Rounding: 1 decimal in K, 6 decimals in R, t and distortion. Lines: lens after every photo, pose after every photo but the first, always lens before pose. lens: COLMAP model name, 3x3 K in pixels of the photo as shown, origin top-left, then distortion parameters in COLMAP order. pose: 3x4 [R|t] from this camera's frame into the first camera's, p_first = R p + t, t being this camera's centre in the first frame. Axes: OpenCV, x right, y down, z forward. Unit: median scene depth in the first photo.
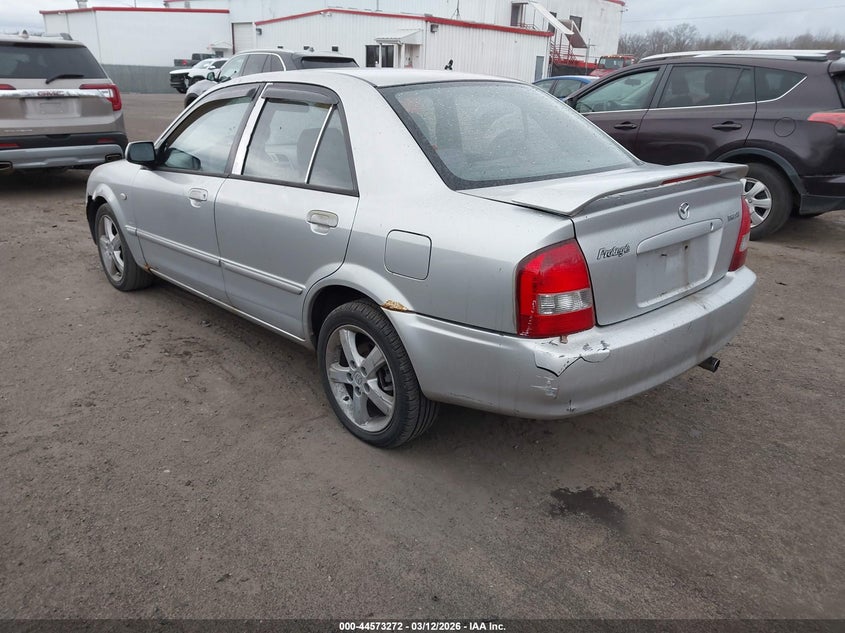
lens RADIAL K [[665.9, 0, 420.6], [0, 665.9, 314.1], [0, 0, 1]] dist [-0.005584, -0.022476]
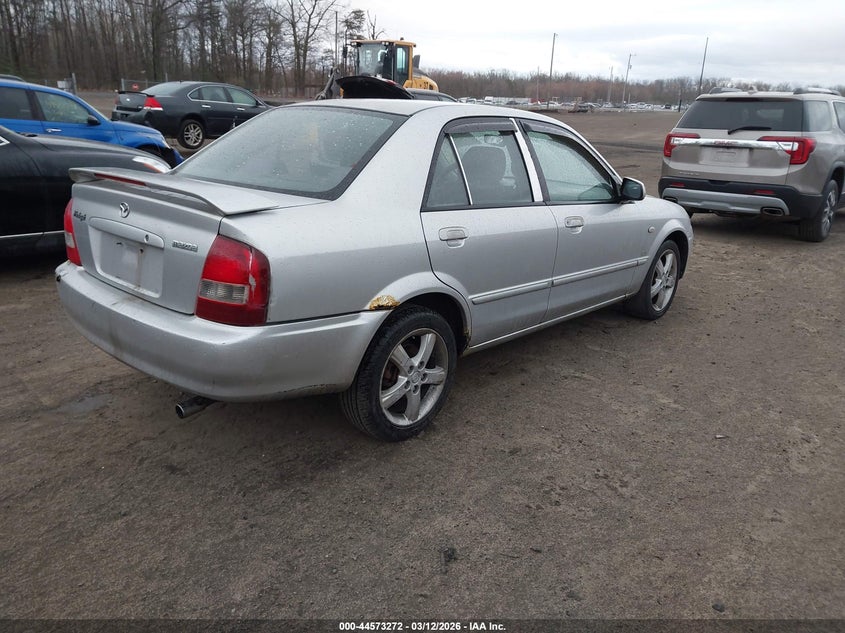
lens RADIAL K [[665.9, 0, 419.8], [0, 665.9, 320.2], [0, 0, 1]] dist [-0.005584, -0.022476]
pose [[0.073662, 0.268178, -0.960549, 1.416197], [-0.354460, 0.907316, 0.226133, -0.378811], [0.932165, 0.323819, 0.161893, 1.232417]]
